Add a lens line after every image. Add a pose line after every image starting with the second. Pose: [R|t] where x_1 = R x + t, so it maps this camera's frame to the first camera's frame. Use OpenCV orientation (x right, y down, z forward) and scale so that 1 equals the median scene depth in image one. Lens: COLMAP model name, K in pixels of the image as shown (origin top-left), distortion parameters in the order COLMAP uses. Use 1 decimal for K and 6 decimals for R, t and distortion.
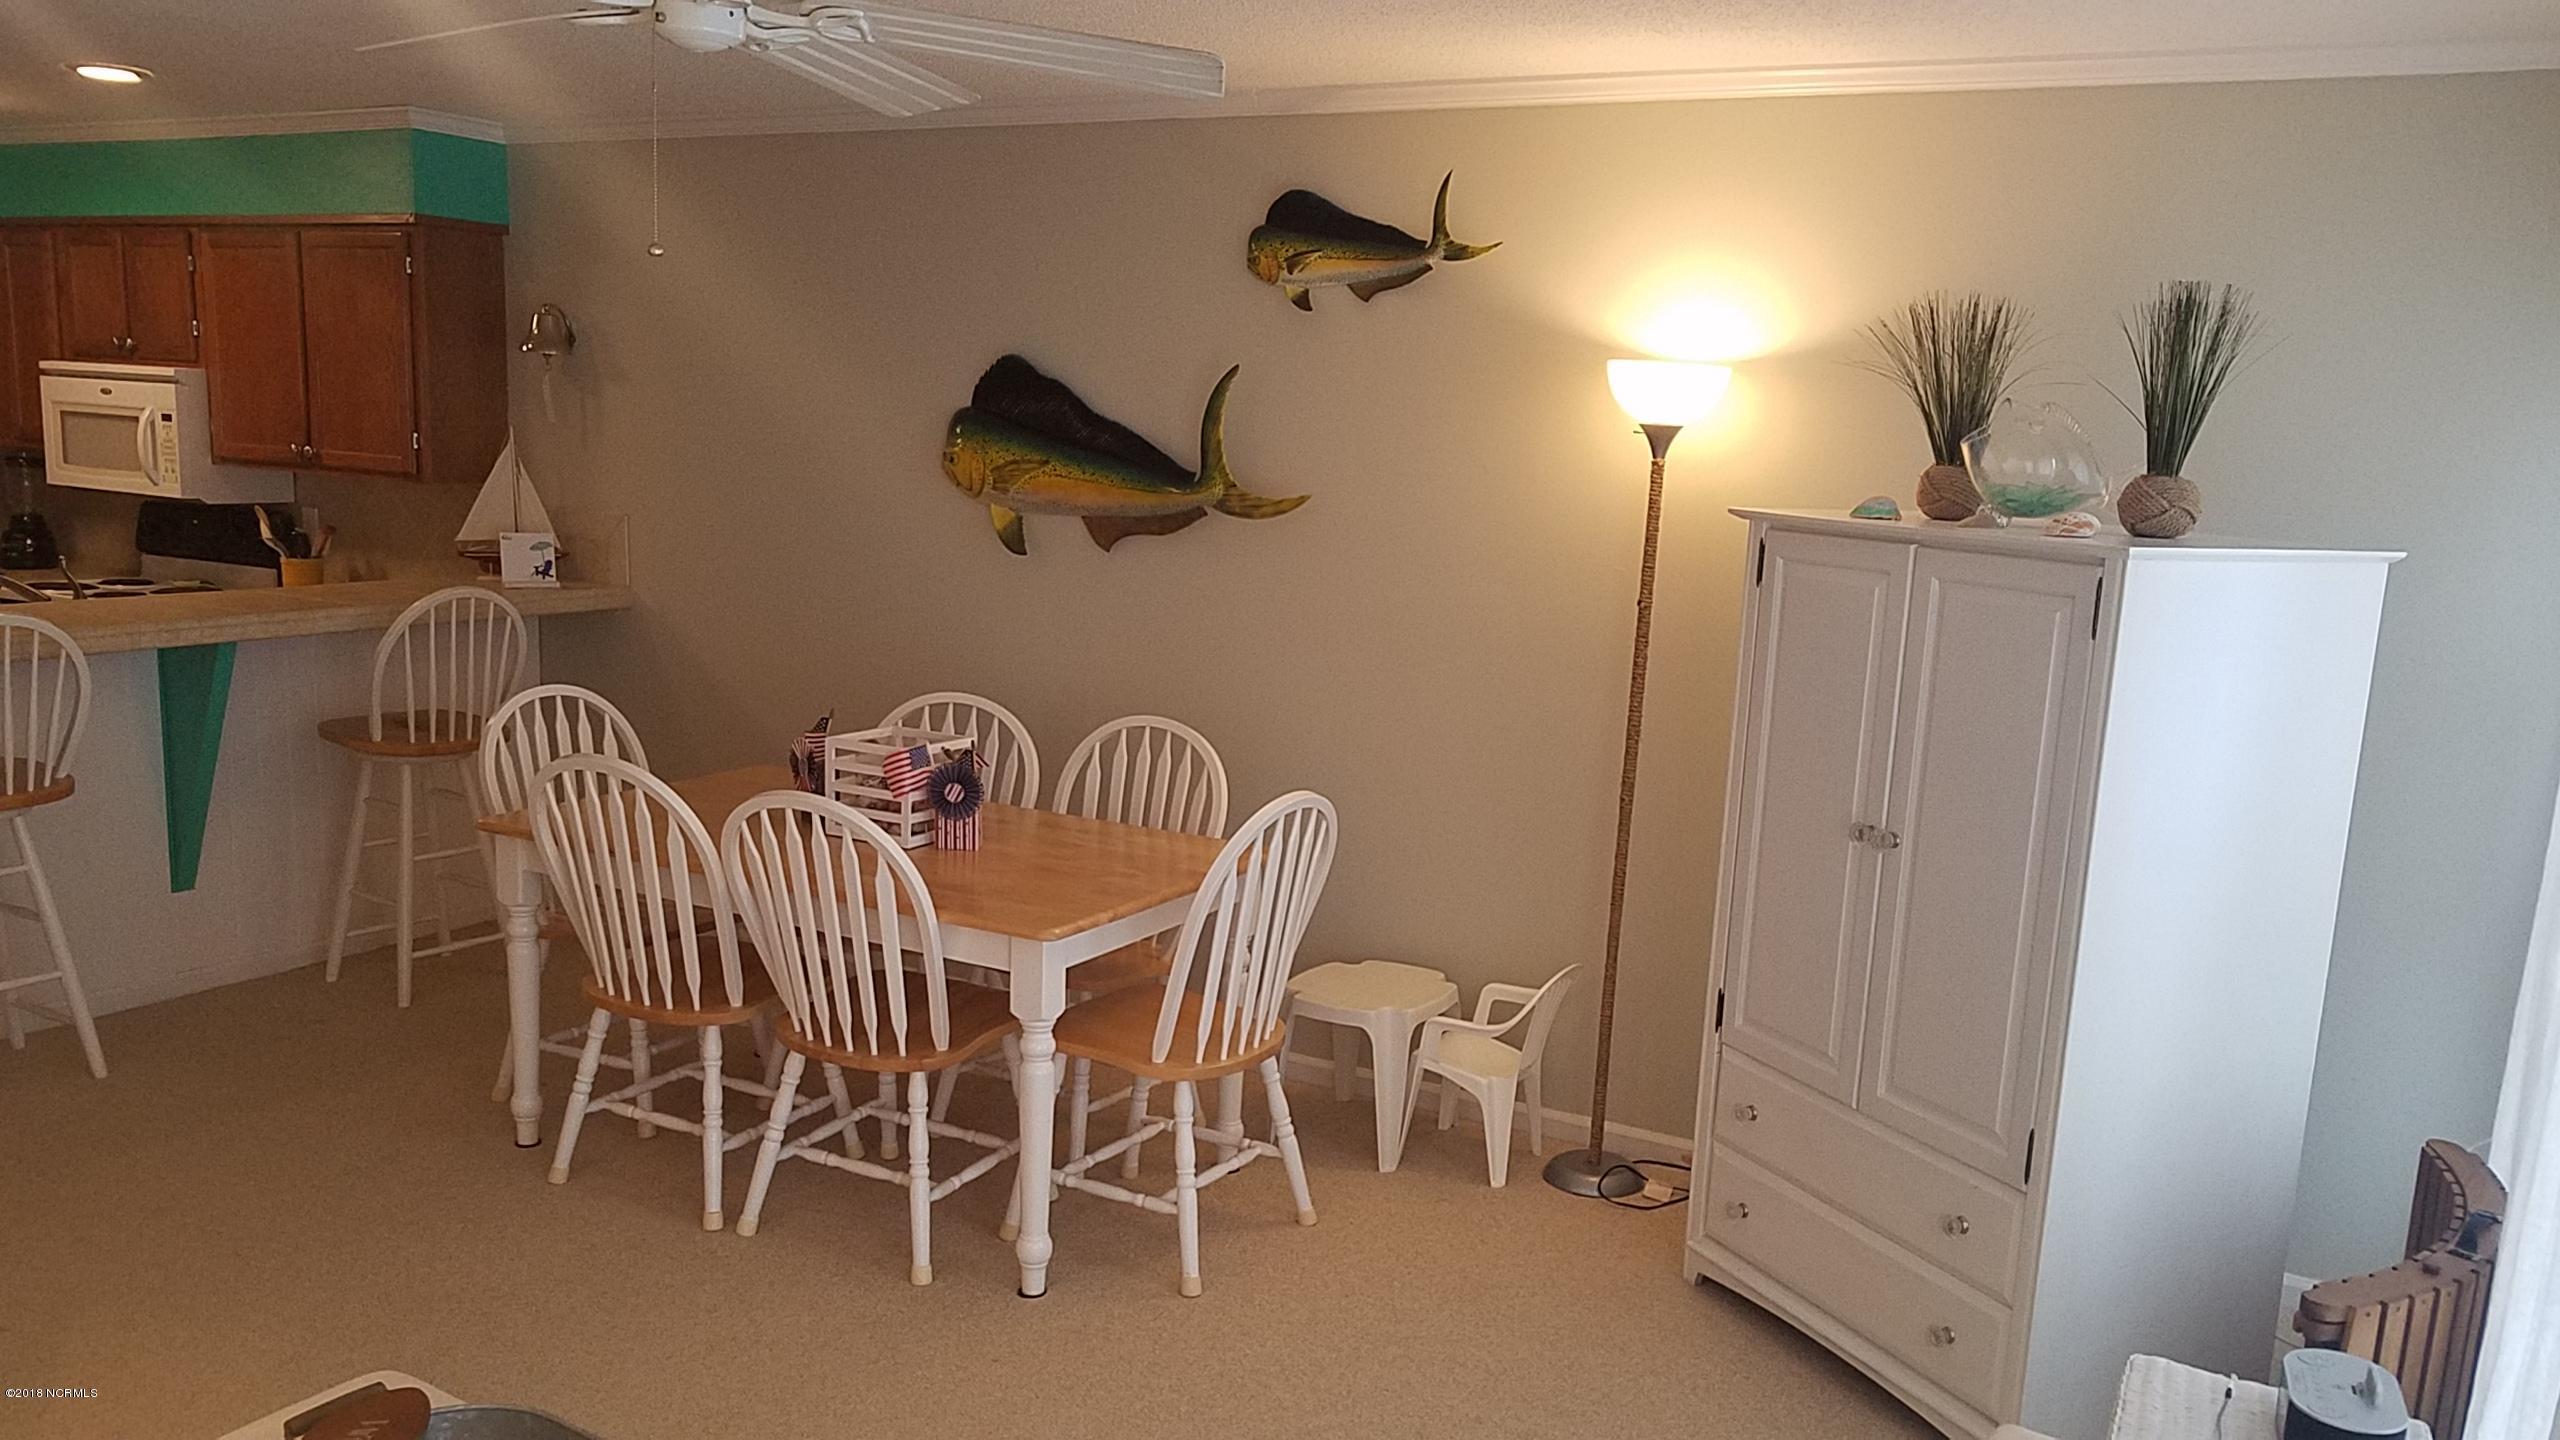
lens RADIAL K [[2002.9, 0, 1270.3], [0, 2002.9, 807.3], [0, 0, 1]] dist [0.010153, -0.024556]
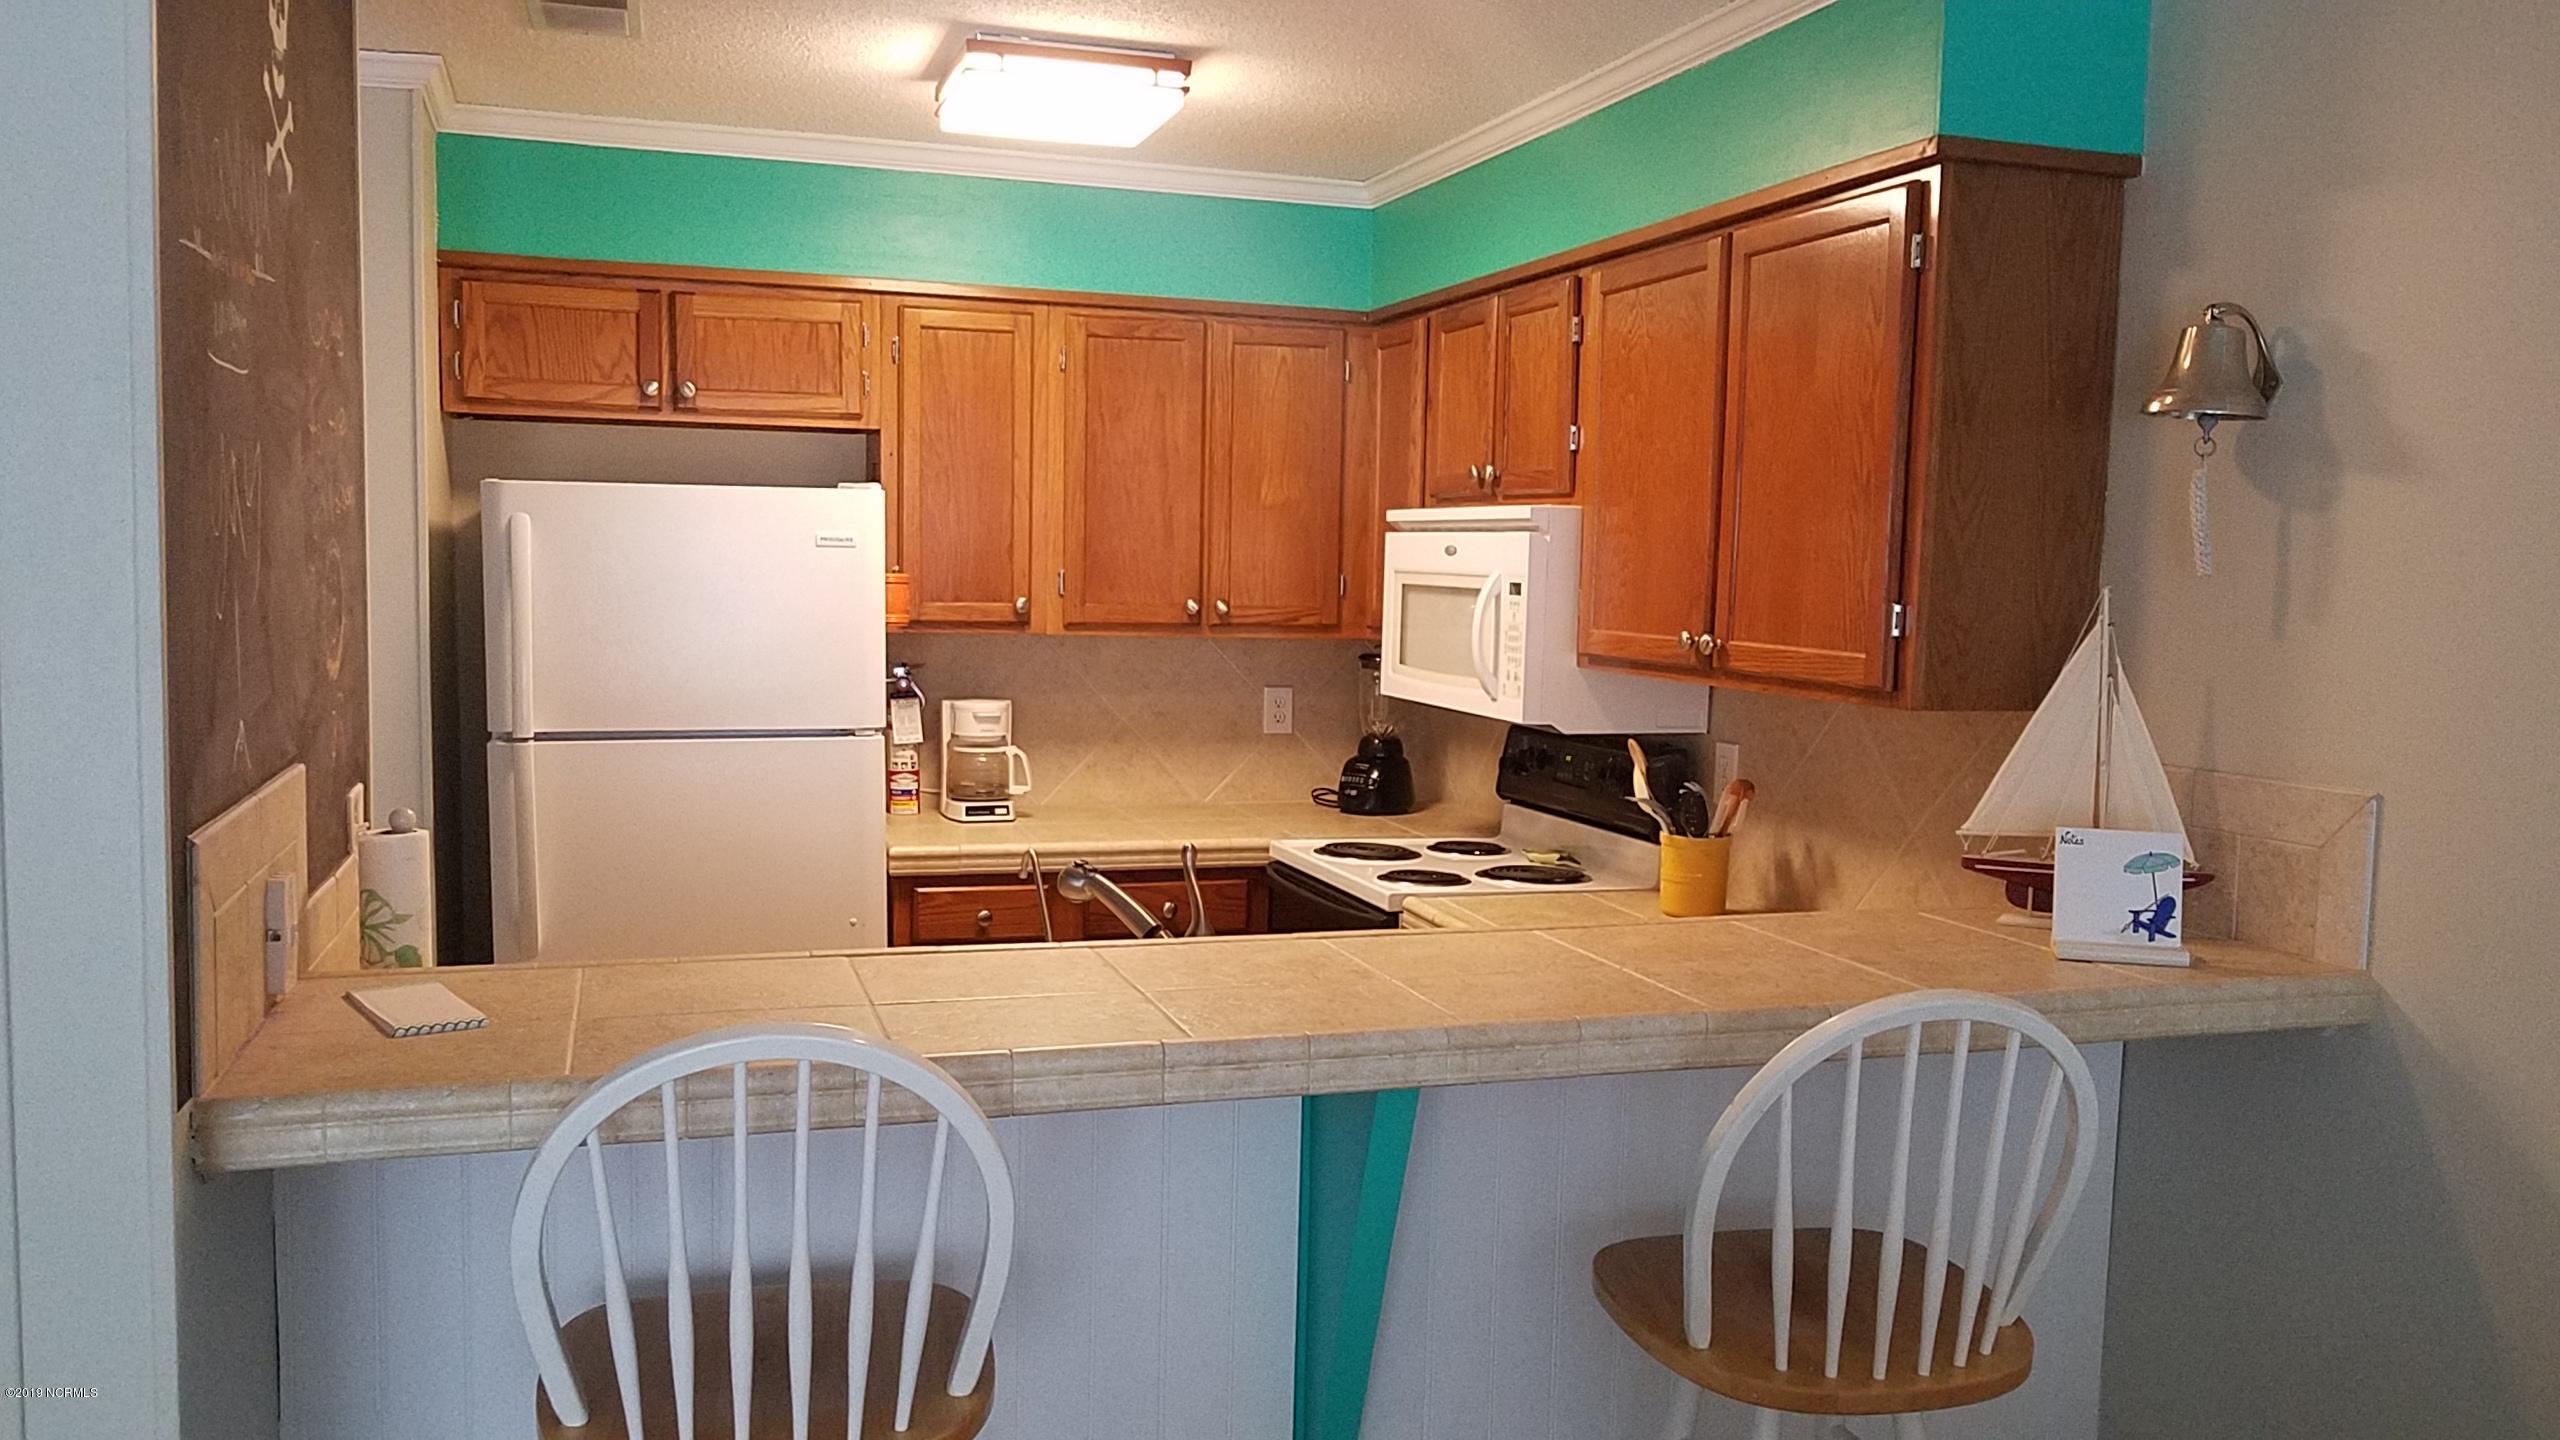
lens RADIAL K [[2002.9, 0, 1275.7], [0, 2002.9, 775.6], [0, 0, 1]] dist [0.010153, -0.024556]
pose [[0.737371, 0.042032, -0.674179, -0.208766], [-0.120122, 0.990313, -0.069641, -0.093441], [0.664722, 0.132335, 0.735277, 0.545685]]
